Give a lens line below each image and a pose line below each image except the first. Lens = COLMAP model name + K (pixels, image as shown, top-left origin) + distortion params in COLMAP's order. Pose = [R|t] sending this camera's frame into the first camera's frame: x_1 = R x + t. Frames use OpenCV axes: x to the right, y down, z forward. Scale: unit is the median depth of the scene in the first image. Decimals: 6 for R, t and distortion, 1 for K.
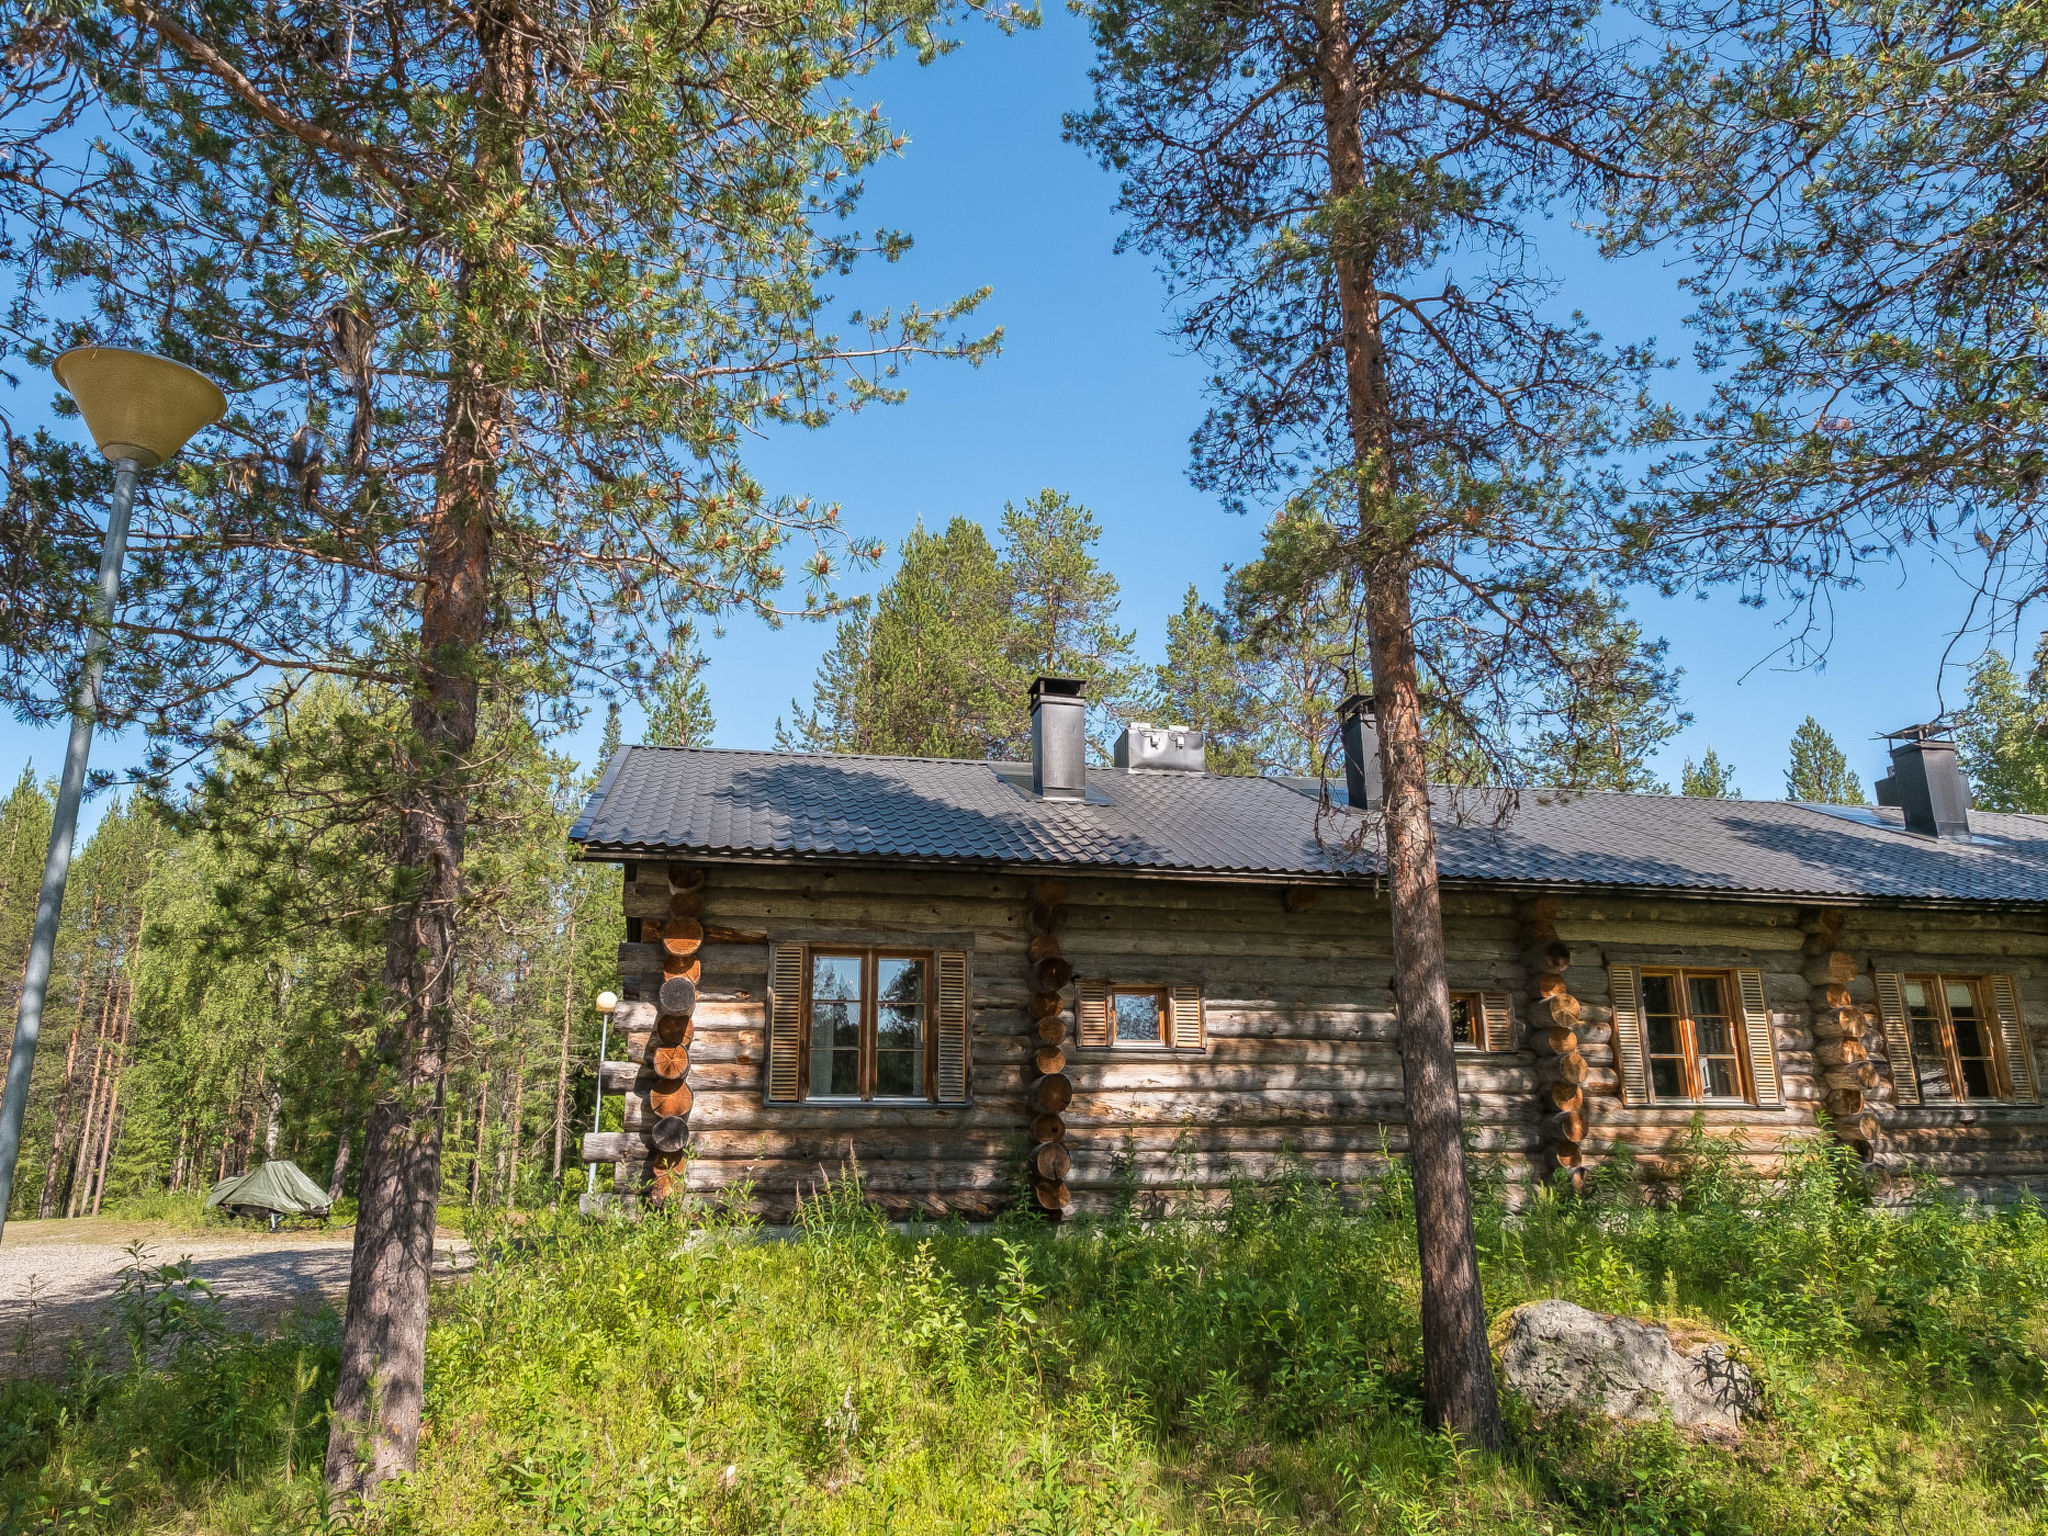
lens RADIAL K [[1427.4, 0, 1024.0], [0, 1427.4, 768.0], [0, 0, 1]] dist [-0.002196, -0.001319]
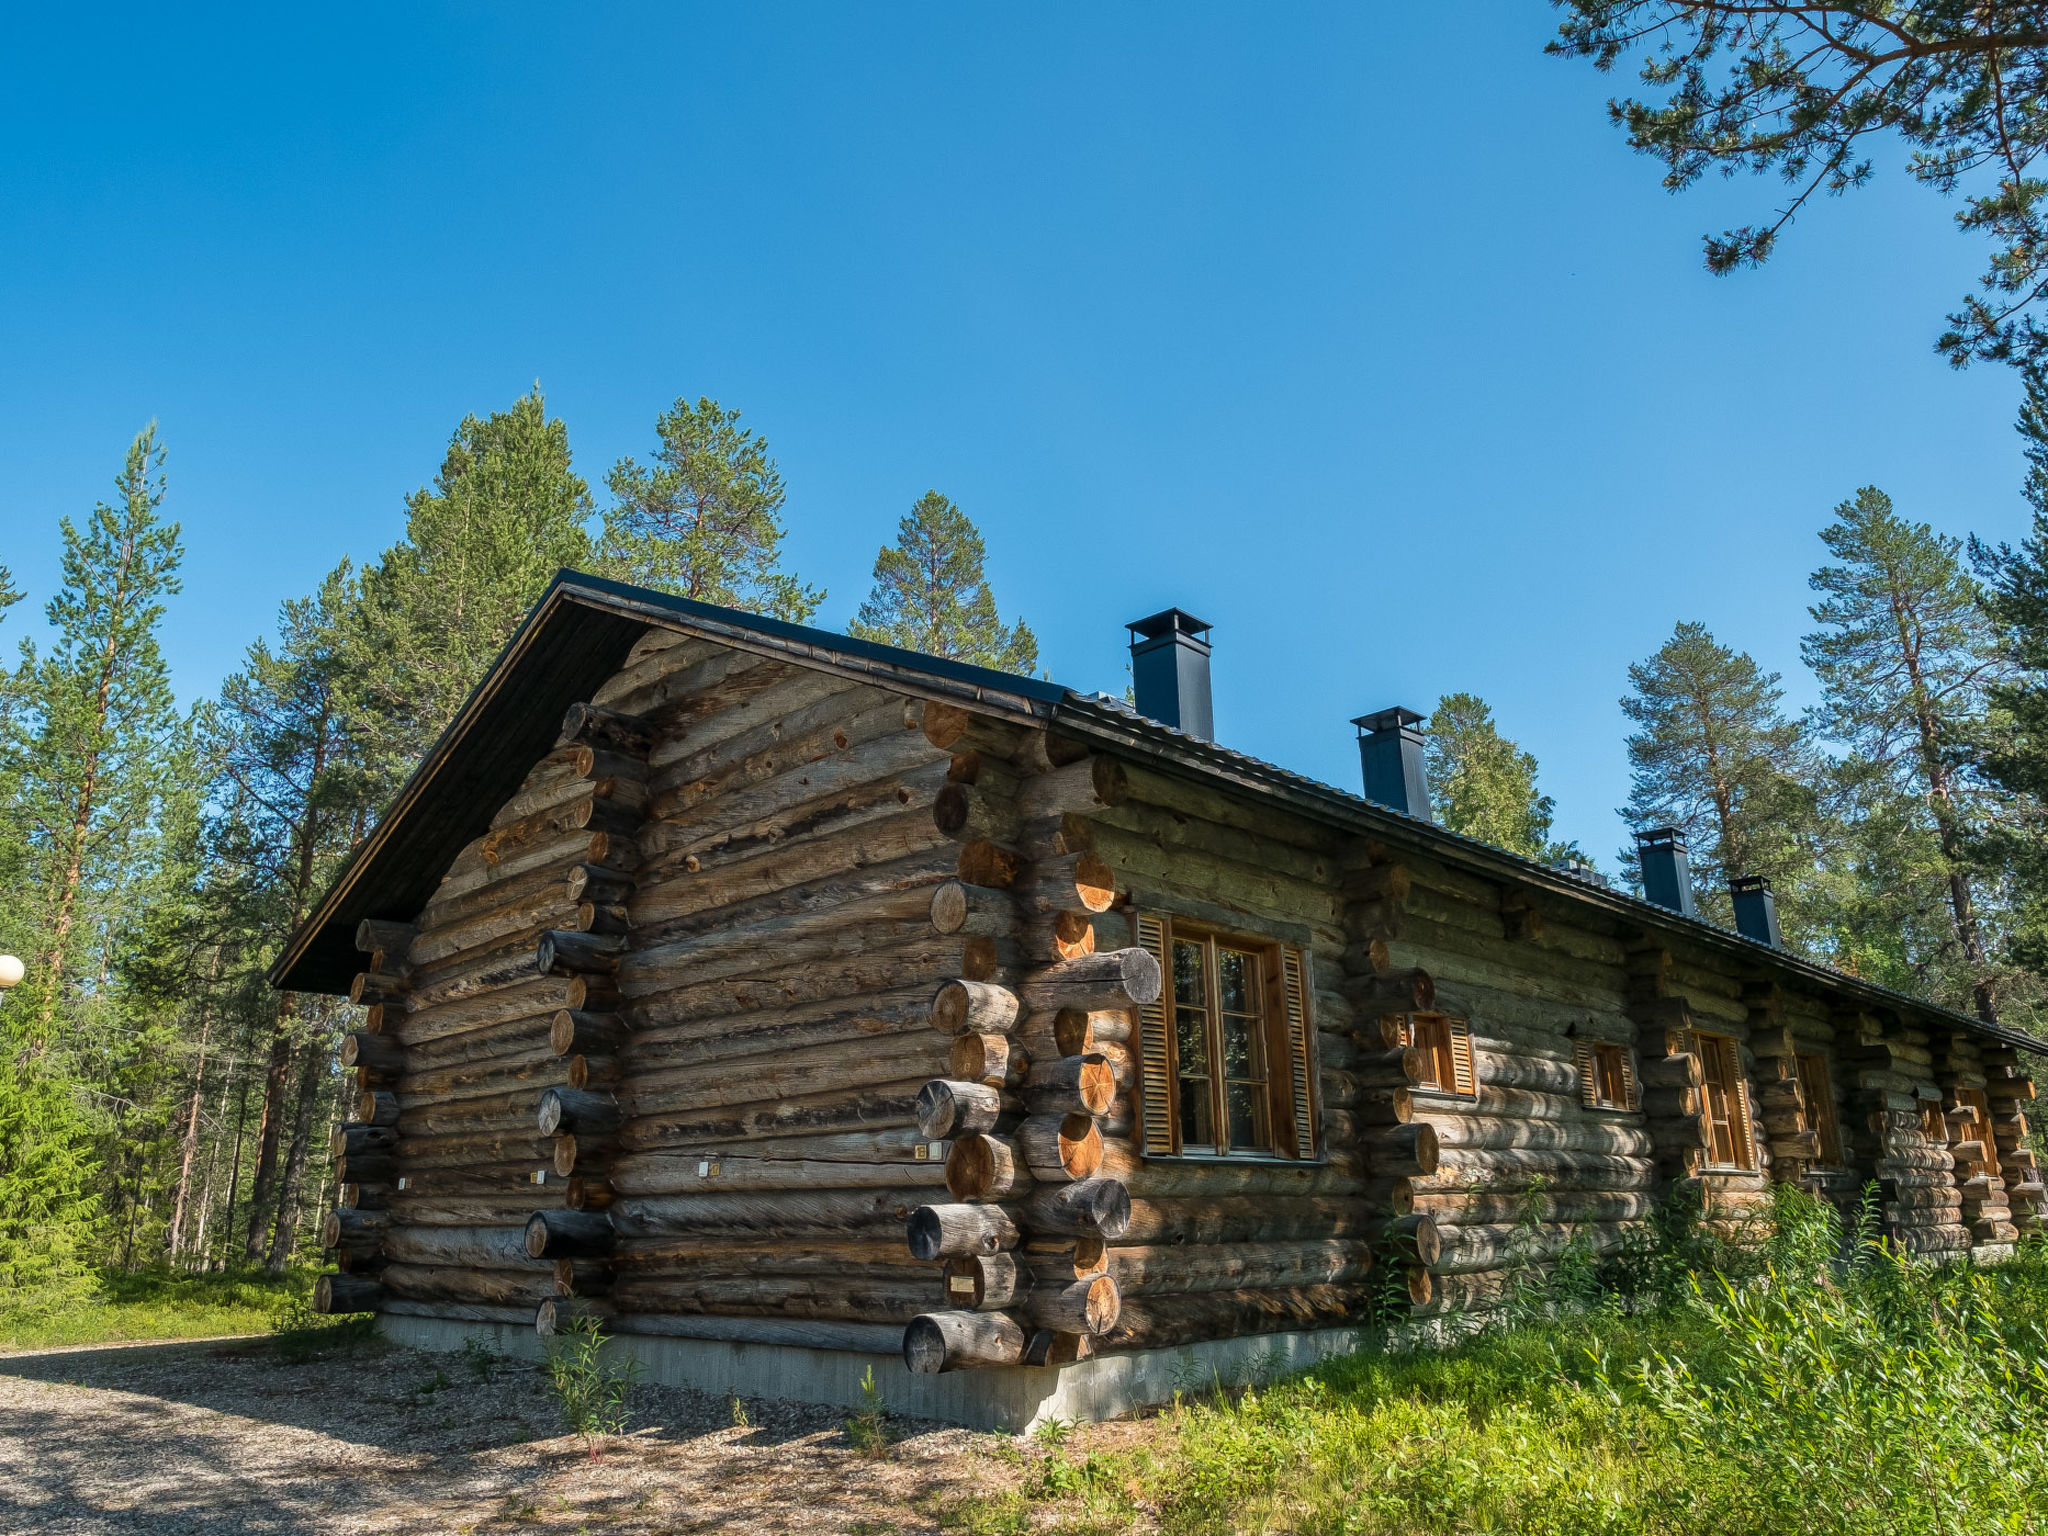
lens RADIAL K [[1427.4, 0, 1024.0], [0, 1427.4, 768.0], [0, 0, 1]] dist [-0.002196, -0.001319]
pose [[0.832693, 0.160997, 0.529813, -0.581348], [-0.146251, 0.986768, -0.069996, 0.113021], [-0.534072, -0.019201, 0.845221, 0.480687]]
